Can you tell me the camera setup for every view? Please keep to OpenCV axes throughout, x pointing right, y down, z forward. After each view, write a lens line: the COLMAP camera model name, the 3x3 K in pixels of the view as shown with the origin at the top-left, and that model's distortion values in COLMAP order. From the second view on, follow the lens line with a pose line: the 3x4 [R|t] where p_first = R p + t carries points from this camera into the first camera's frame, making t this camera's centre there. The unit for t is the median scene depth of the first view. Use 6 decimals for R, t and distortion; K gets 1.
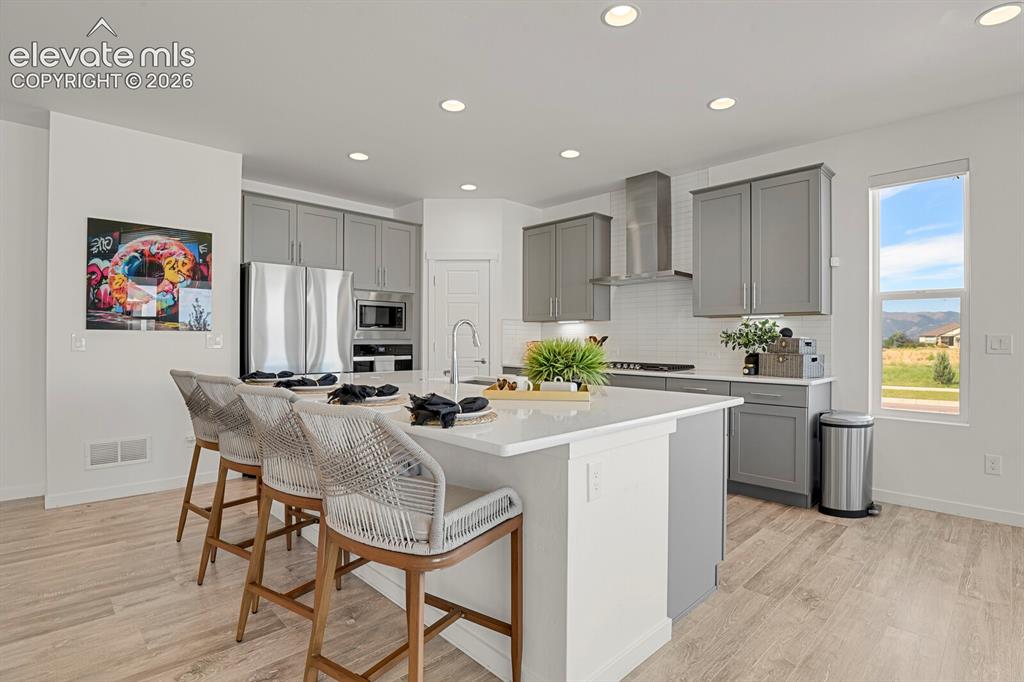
lens RADIAL K [[507.1, 0, 512.0], [0, 507.1, 341.0], [0, 0, 1]] dist [0.000609, -0.013001]
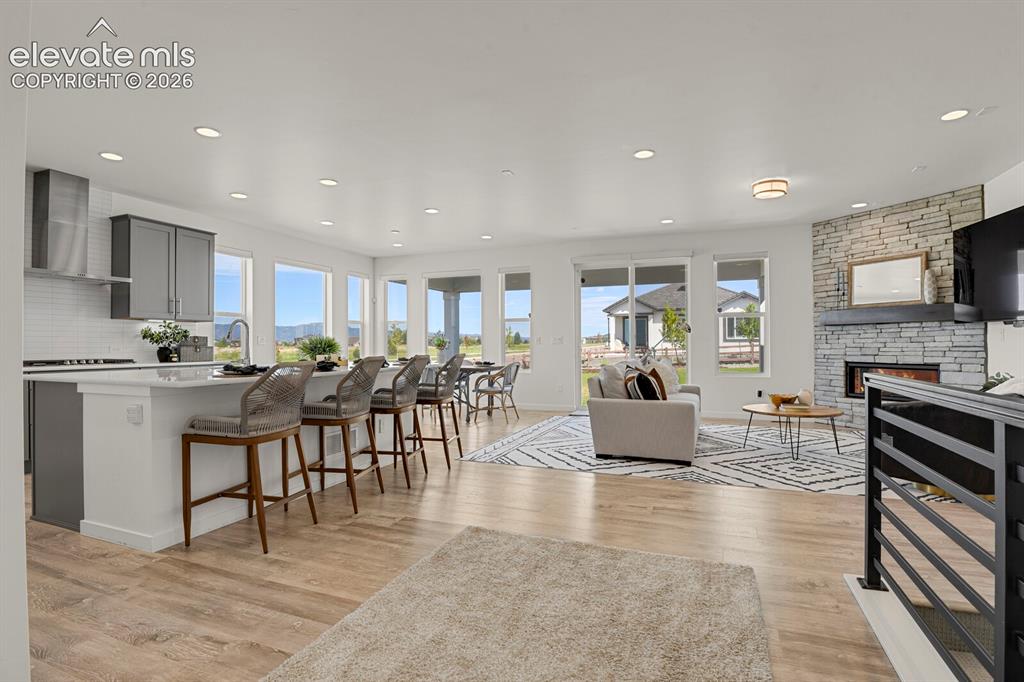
lens RADIAL K [[507.1, 0, 512.0], [0, 507.1, 341.0], [0, 0, 1]] dist [0.000609, -0.013001]
pose [[-0.416016, 0.005171, 0.909343, -1.660962], [0.007677, 0.999968, -0.002174, 0.023474], [-0.909325, 0.006077, -0.416042, 0.971527]]
